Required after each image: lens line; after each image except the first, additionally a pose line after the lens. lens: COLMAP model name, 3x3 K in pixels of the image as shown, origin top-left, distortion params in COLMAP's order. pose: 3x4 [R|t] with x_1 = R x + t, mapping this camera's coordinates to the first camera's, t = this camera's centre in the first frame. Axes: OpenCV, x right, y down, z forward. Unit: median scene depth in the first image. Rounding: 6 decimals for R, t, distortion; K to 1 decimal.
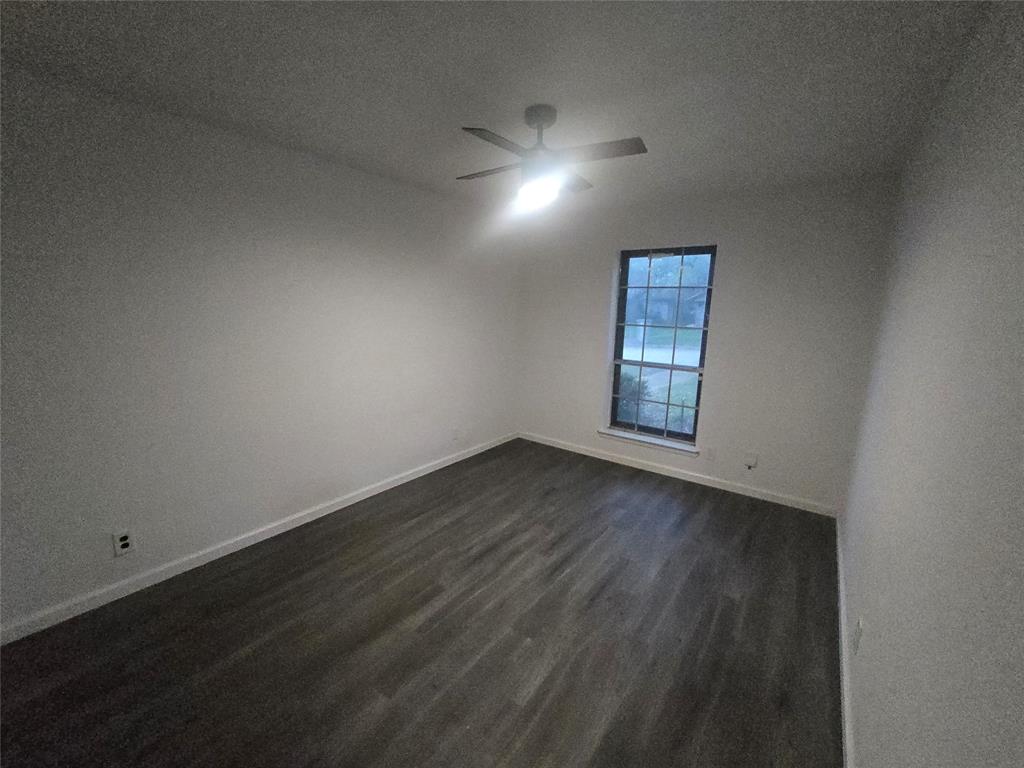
lens RADIAL K [[416.8, 0, 509.2], [0, 416.8, 379.5], [0, 0, 1]] dist [-0.004576, -0.000309]
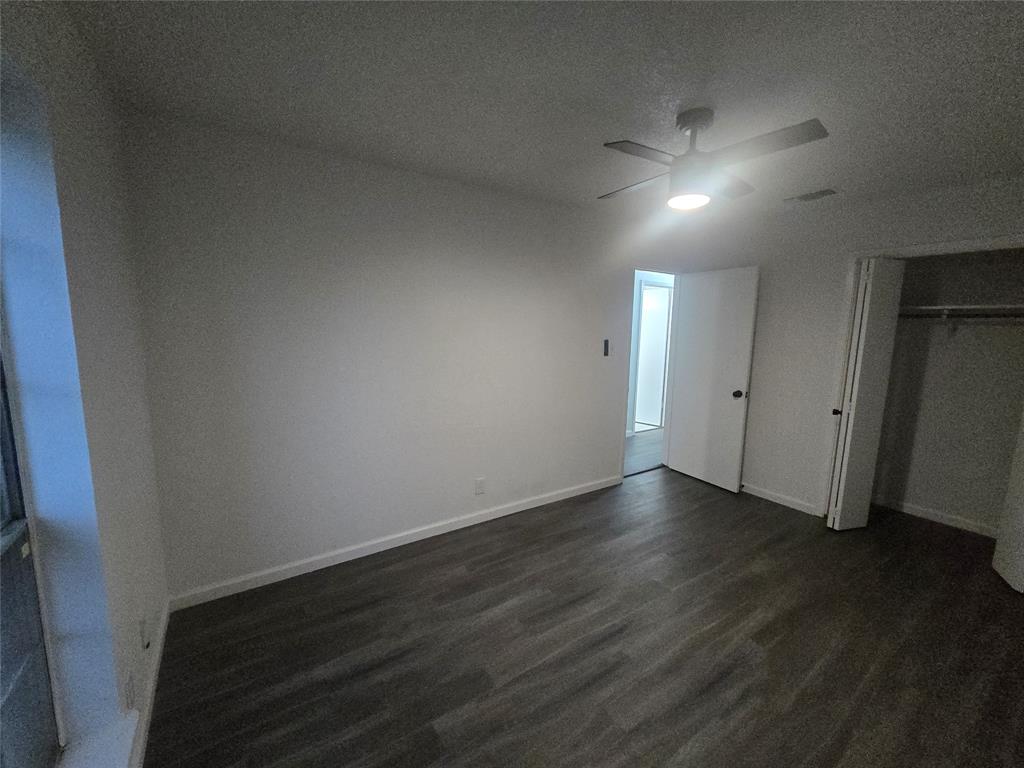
lens RADIAL K [[416.8, 0, 509.2], [0, 416.8, 379.5], [0, 0, 1]] dist [-0.004576, -0.000309]
pose [[-0.942352, -0.084679, 0.323731, 0.100346], [0.026854, 0.945193, 0.325406, -0.349962], [-0.333543, 0.315341, -0.888431, 1.884578]]
